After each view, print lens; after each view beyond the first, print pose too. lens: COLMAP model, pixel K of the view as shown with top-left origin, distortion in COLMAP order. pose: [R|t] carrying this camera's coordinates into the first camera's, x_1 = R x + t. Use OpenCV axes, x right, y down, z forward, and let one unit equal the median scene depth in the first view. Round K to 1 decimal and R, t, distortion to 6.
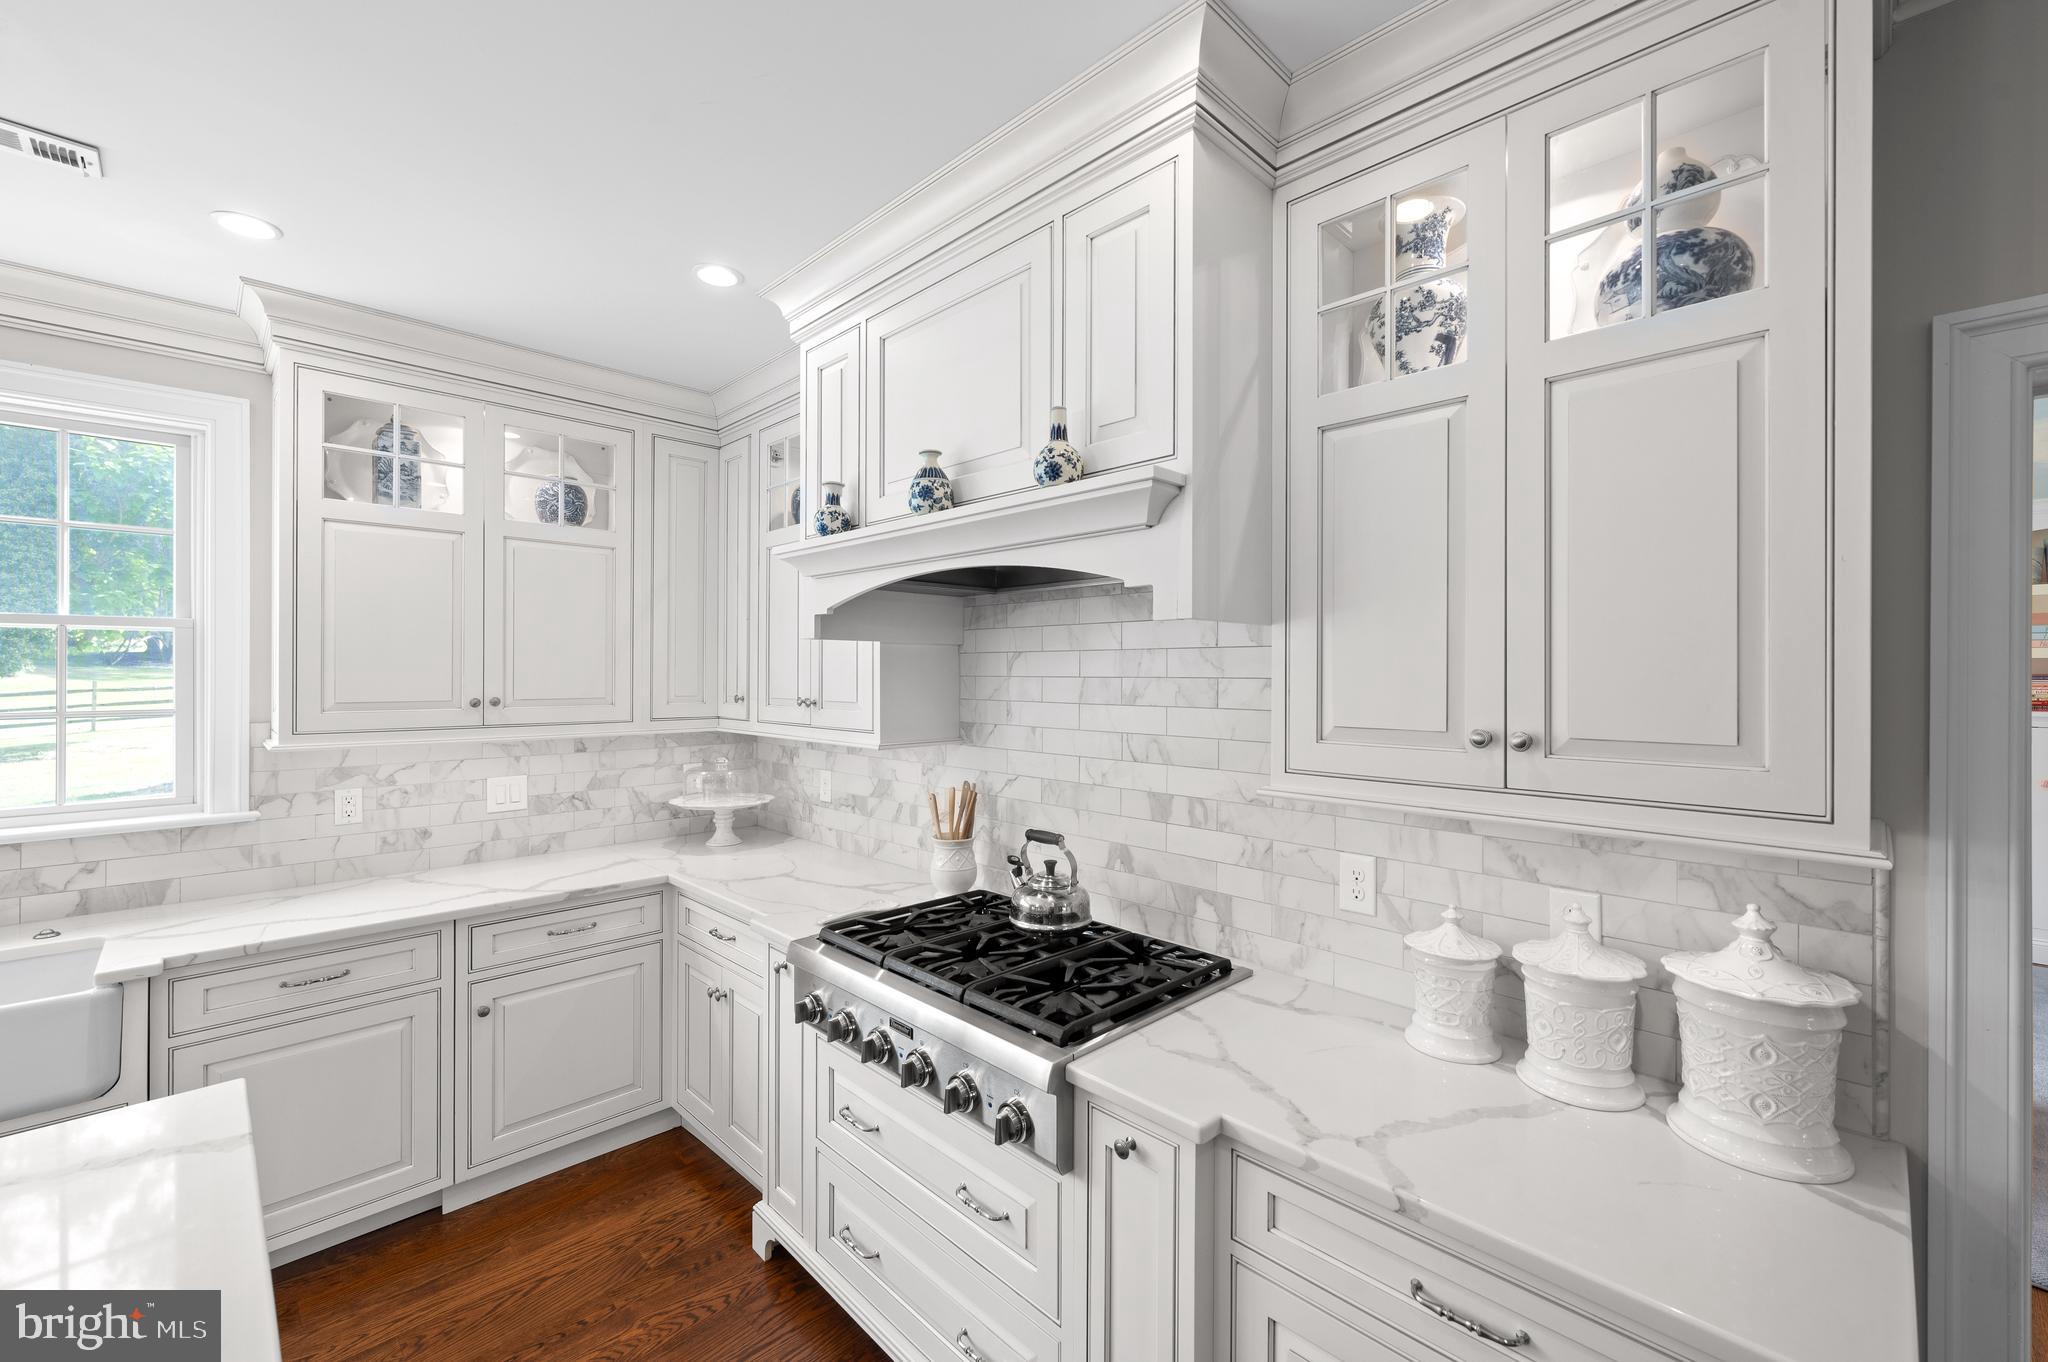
lens RADIAL K [[831.7, 0, 1035.7], [0, 831.7, 668.6], [0, 0, 1]] dist [-0.001532, -0.000210]
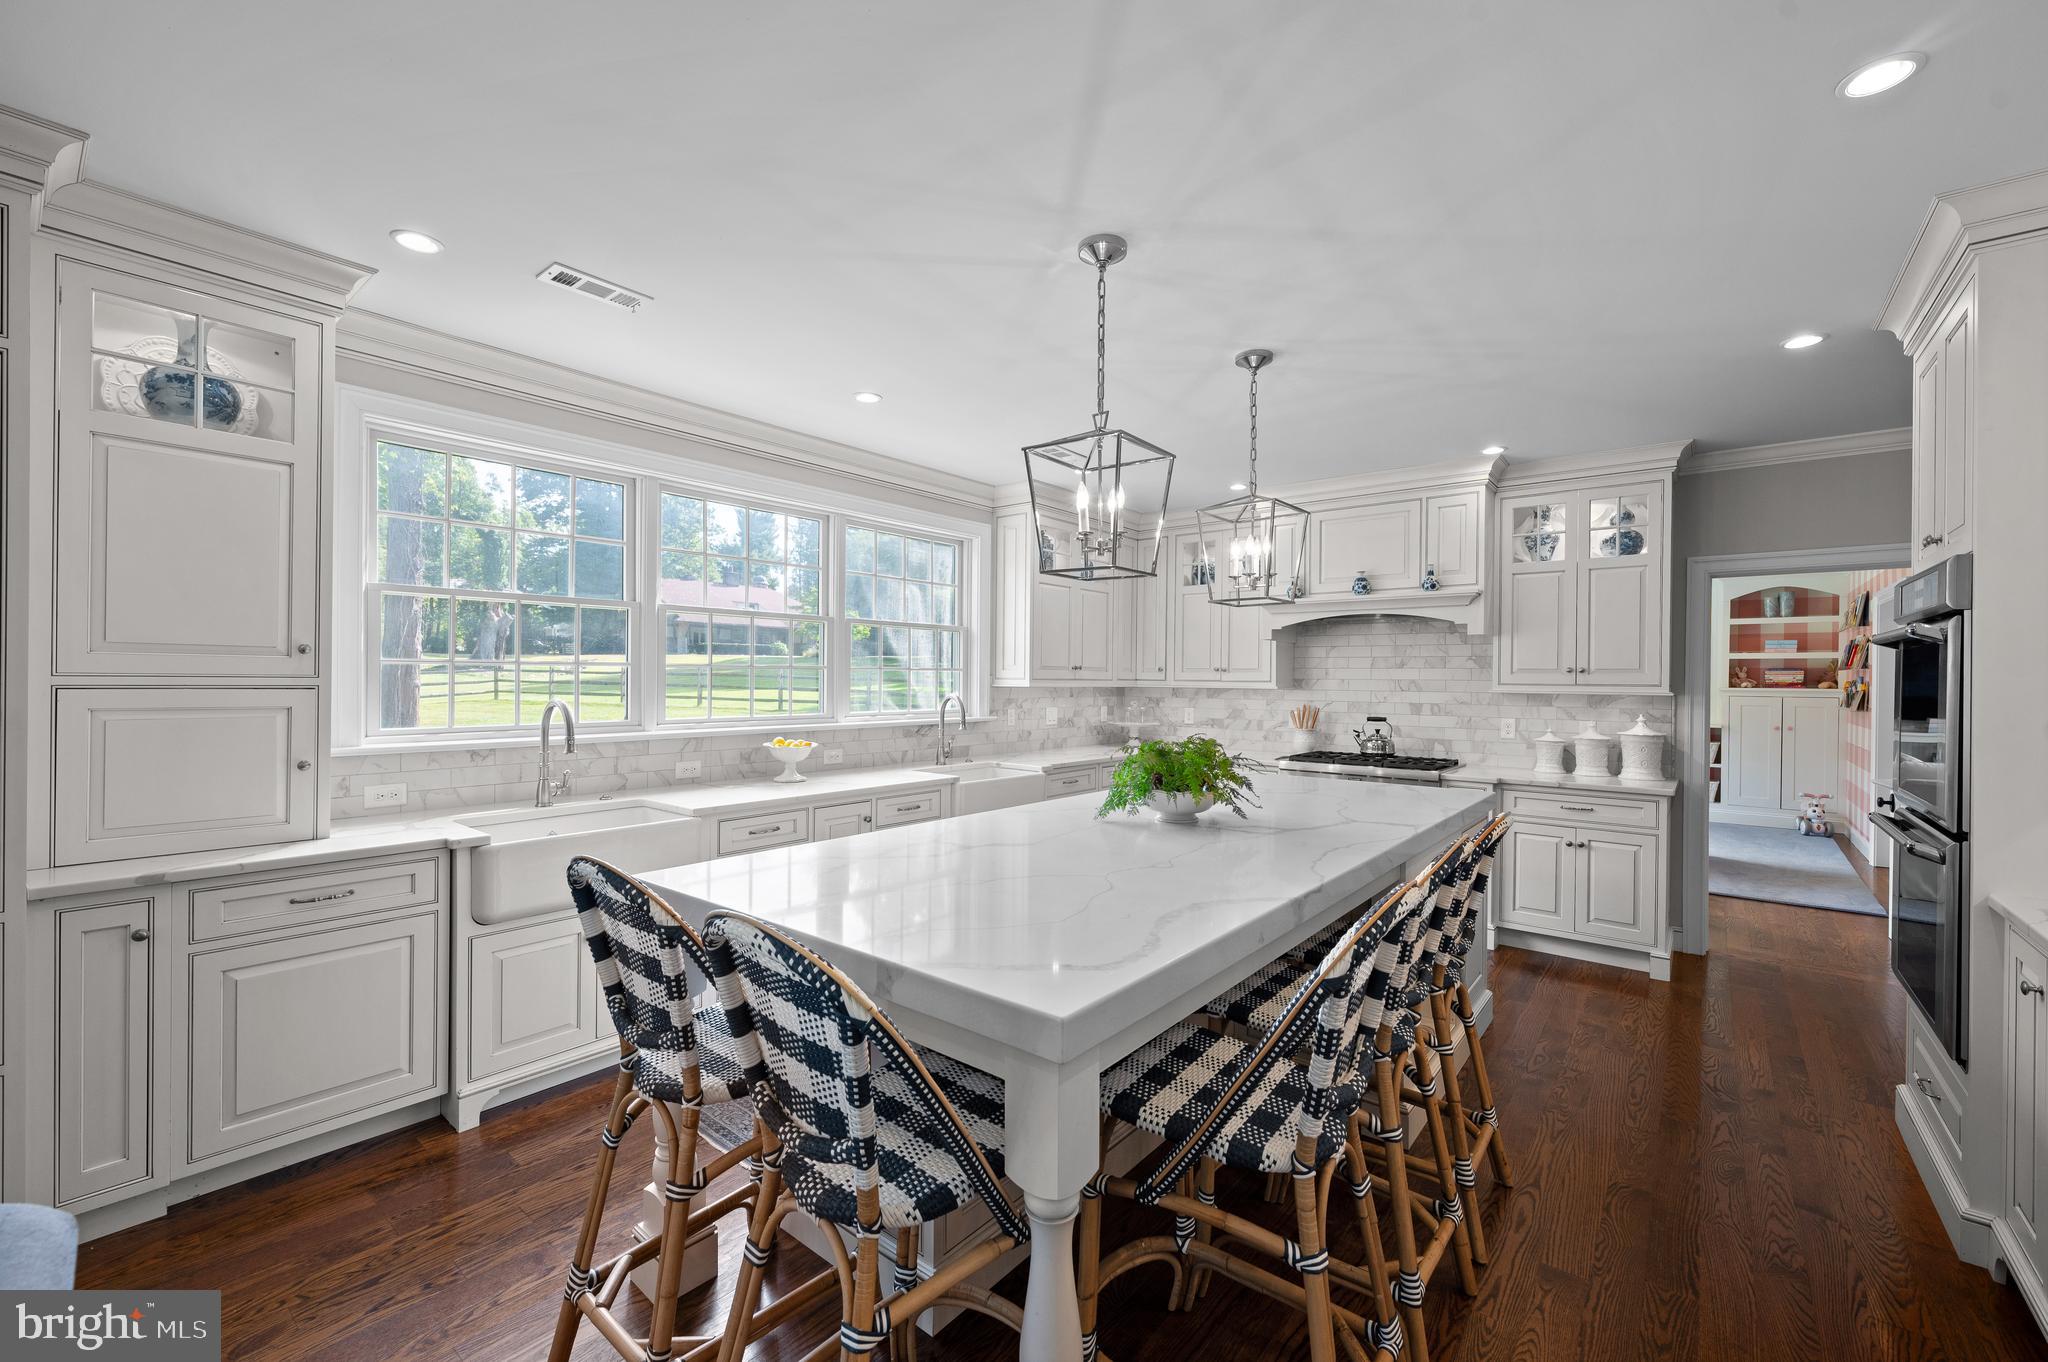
lens RADIAL K [[824.8, 0, 1029.5], [0, 824.8, 679.4], [0, 0, 1]] dist [-0.001223, -0.000290]
pose [[0.995814, 0.006110, 0.091203, -1.429302], [-0.006804, 0.999950, 0.007299, 0.079724], [-0.091154, -0.007889, 0.995806, -1.573391]]
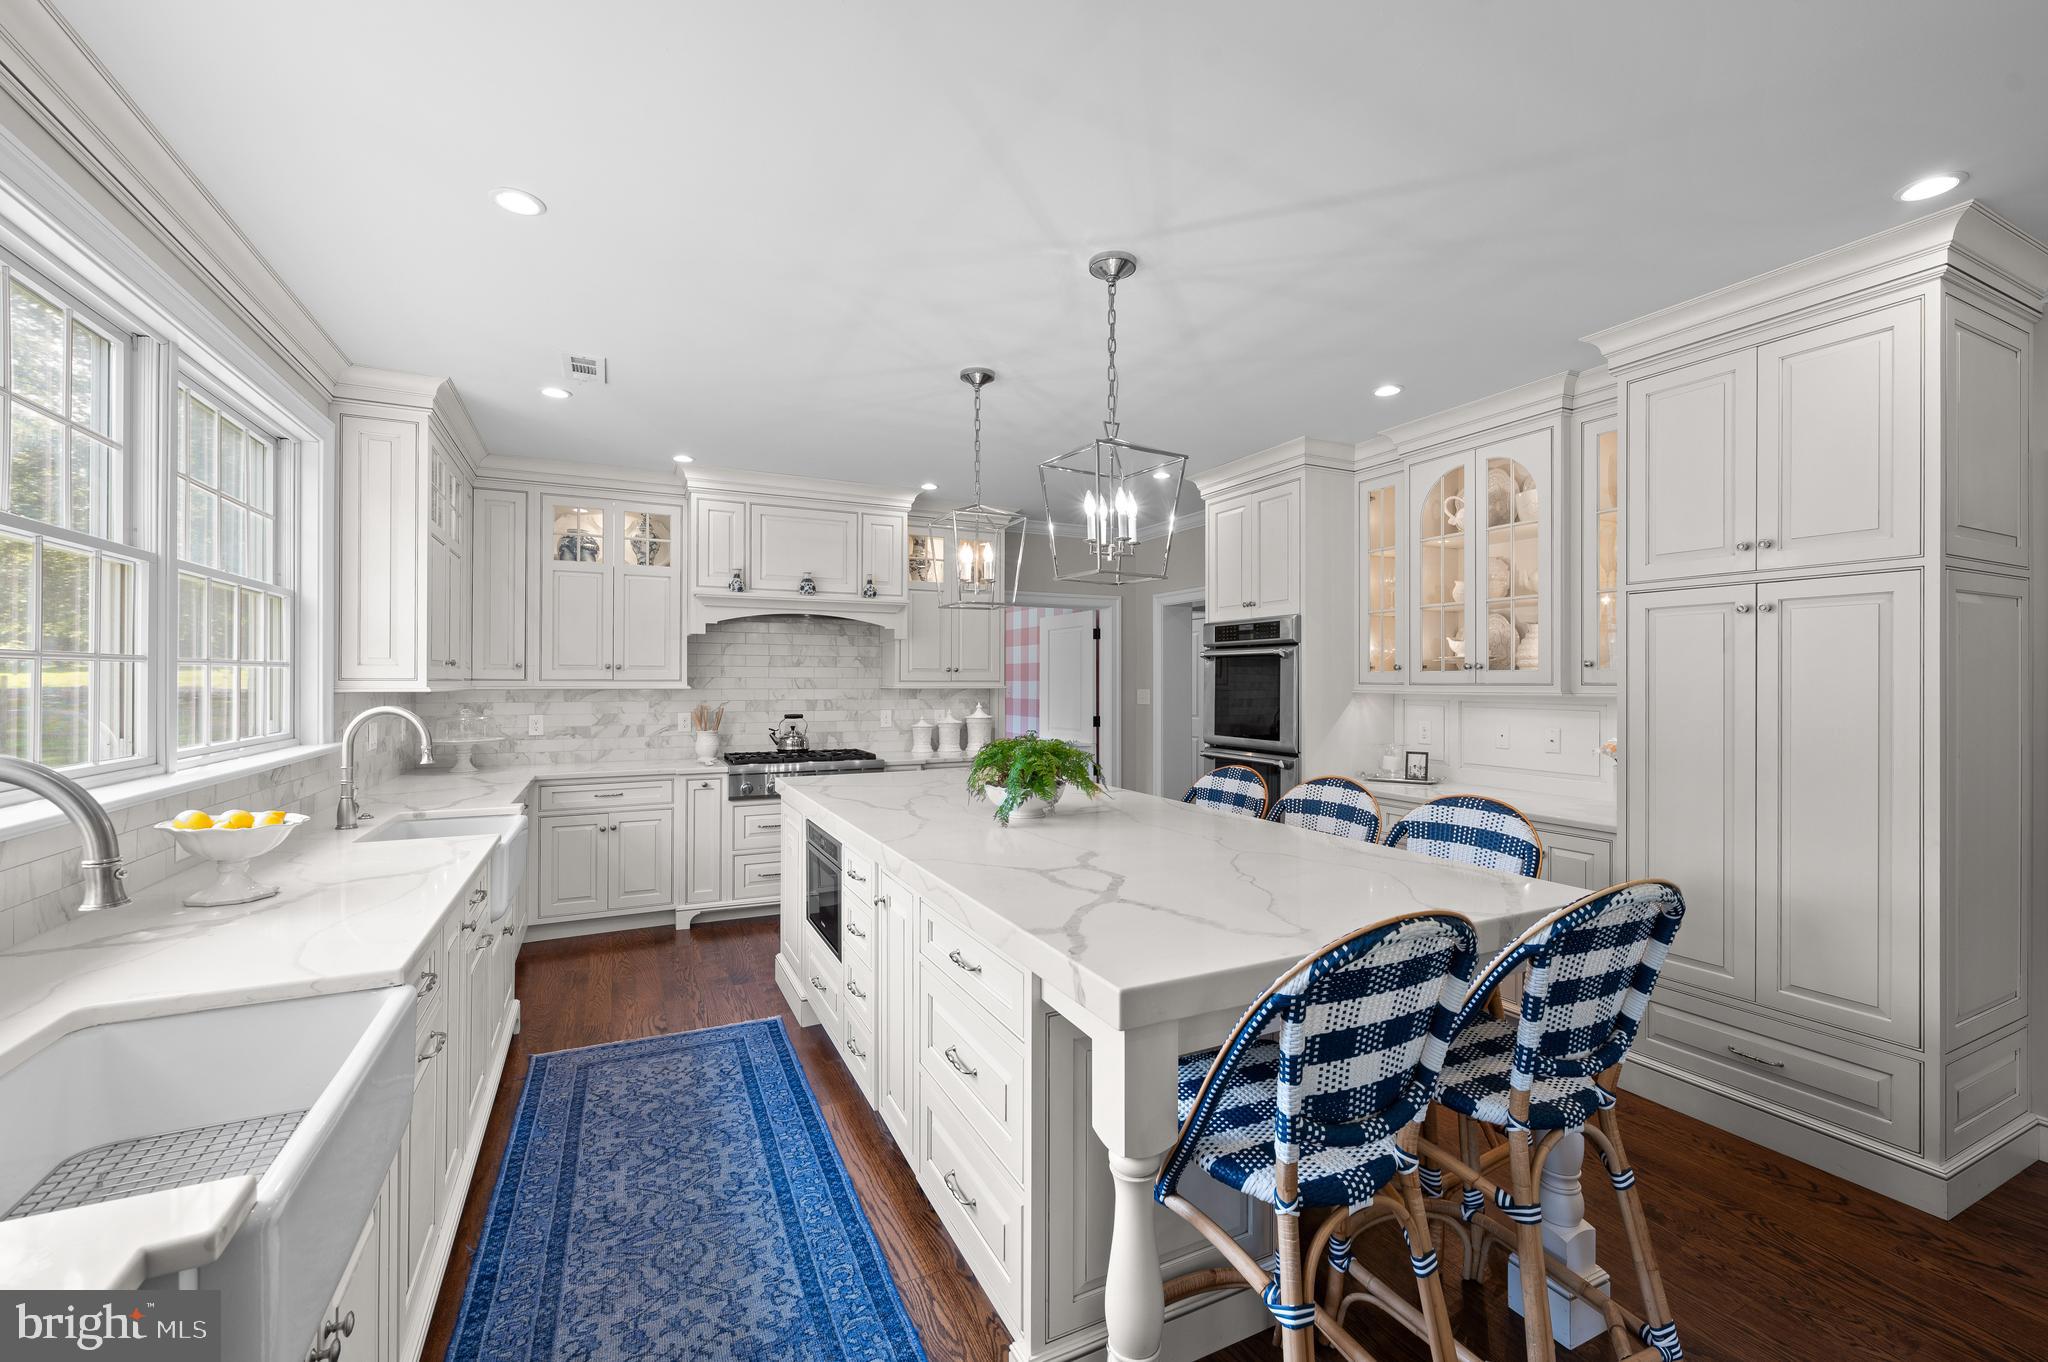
lens RADIAL K [[844.7, 0, 1031.2], [0, 844.7, 687.8], [0, 0, 1]] dist [-0.000556, 0.000083]
pose [[0.327933, -0.011036, 0.944637, -2.522268], [-0.007859, 0.999865, 0.014410, 0.078655], [-0.944668, -0.012149, 0.327802, -0.636891]]
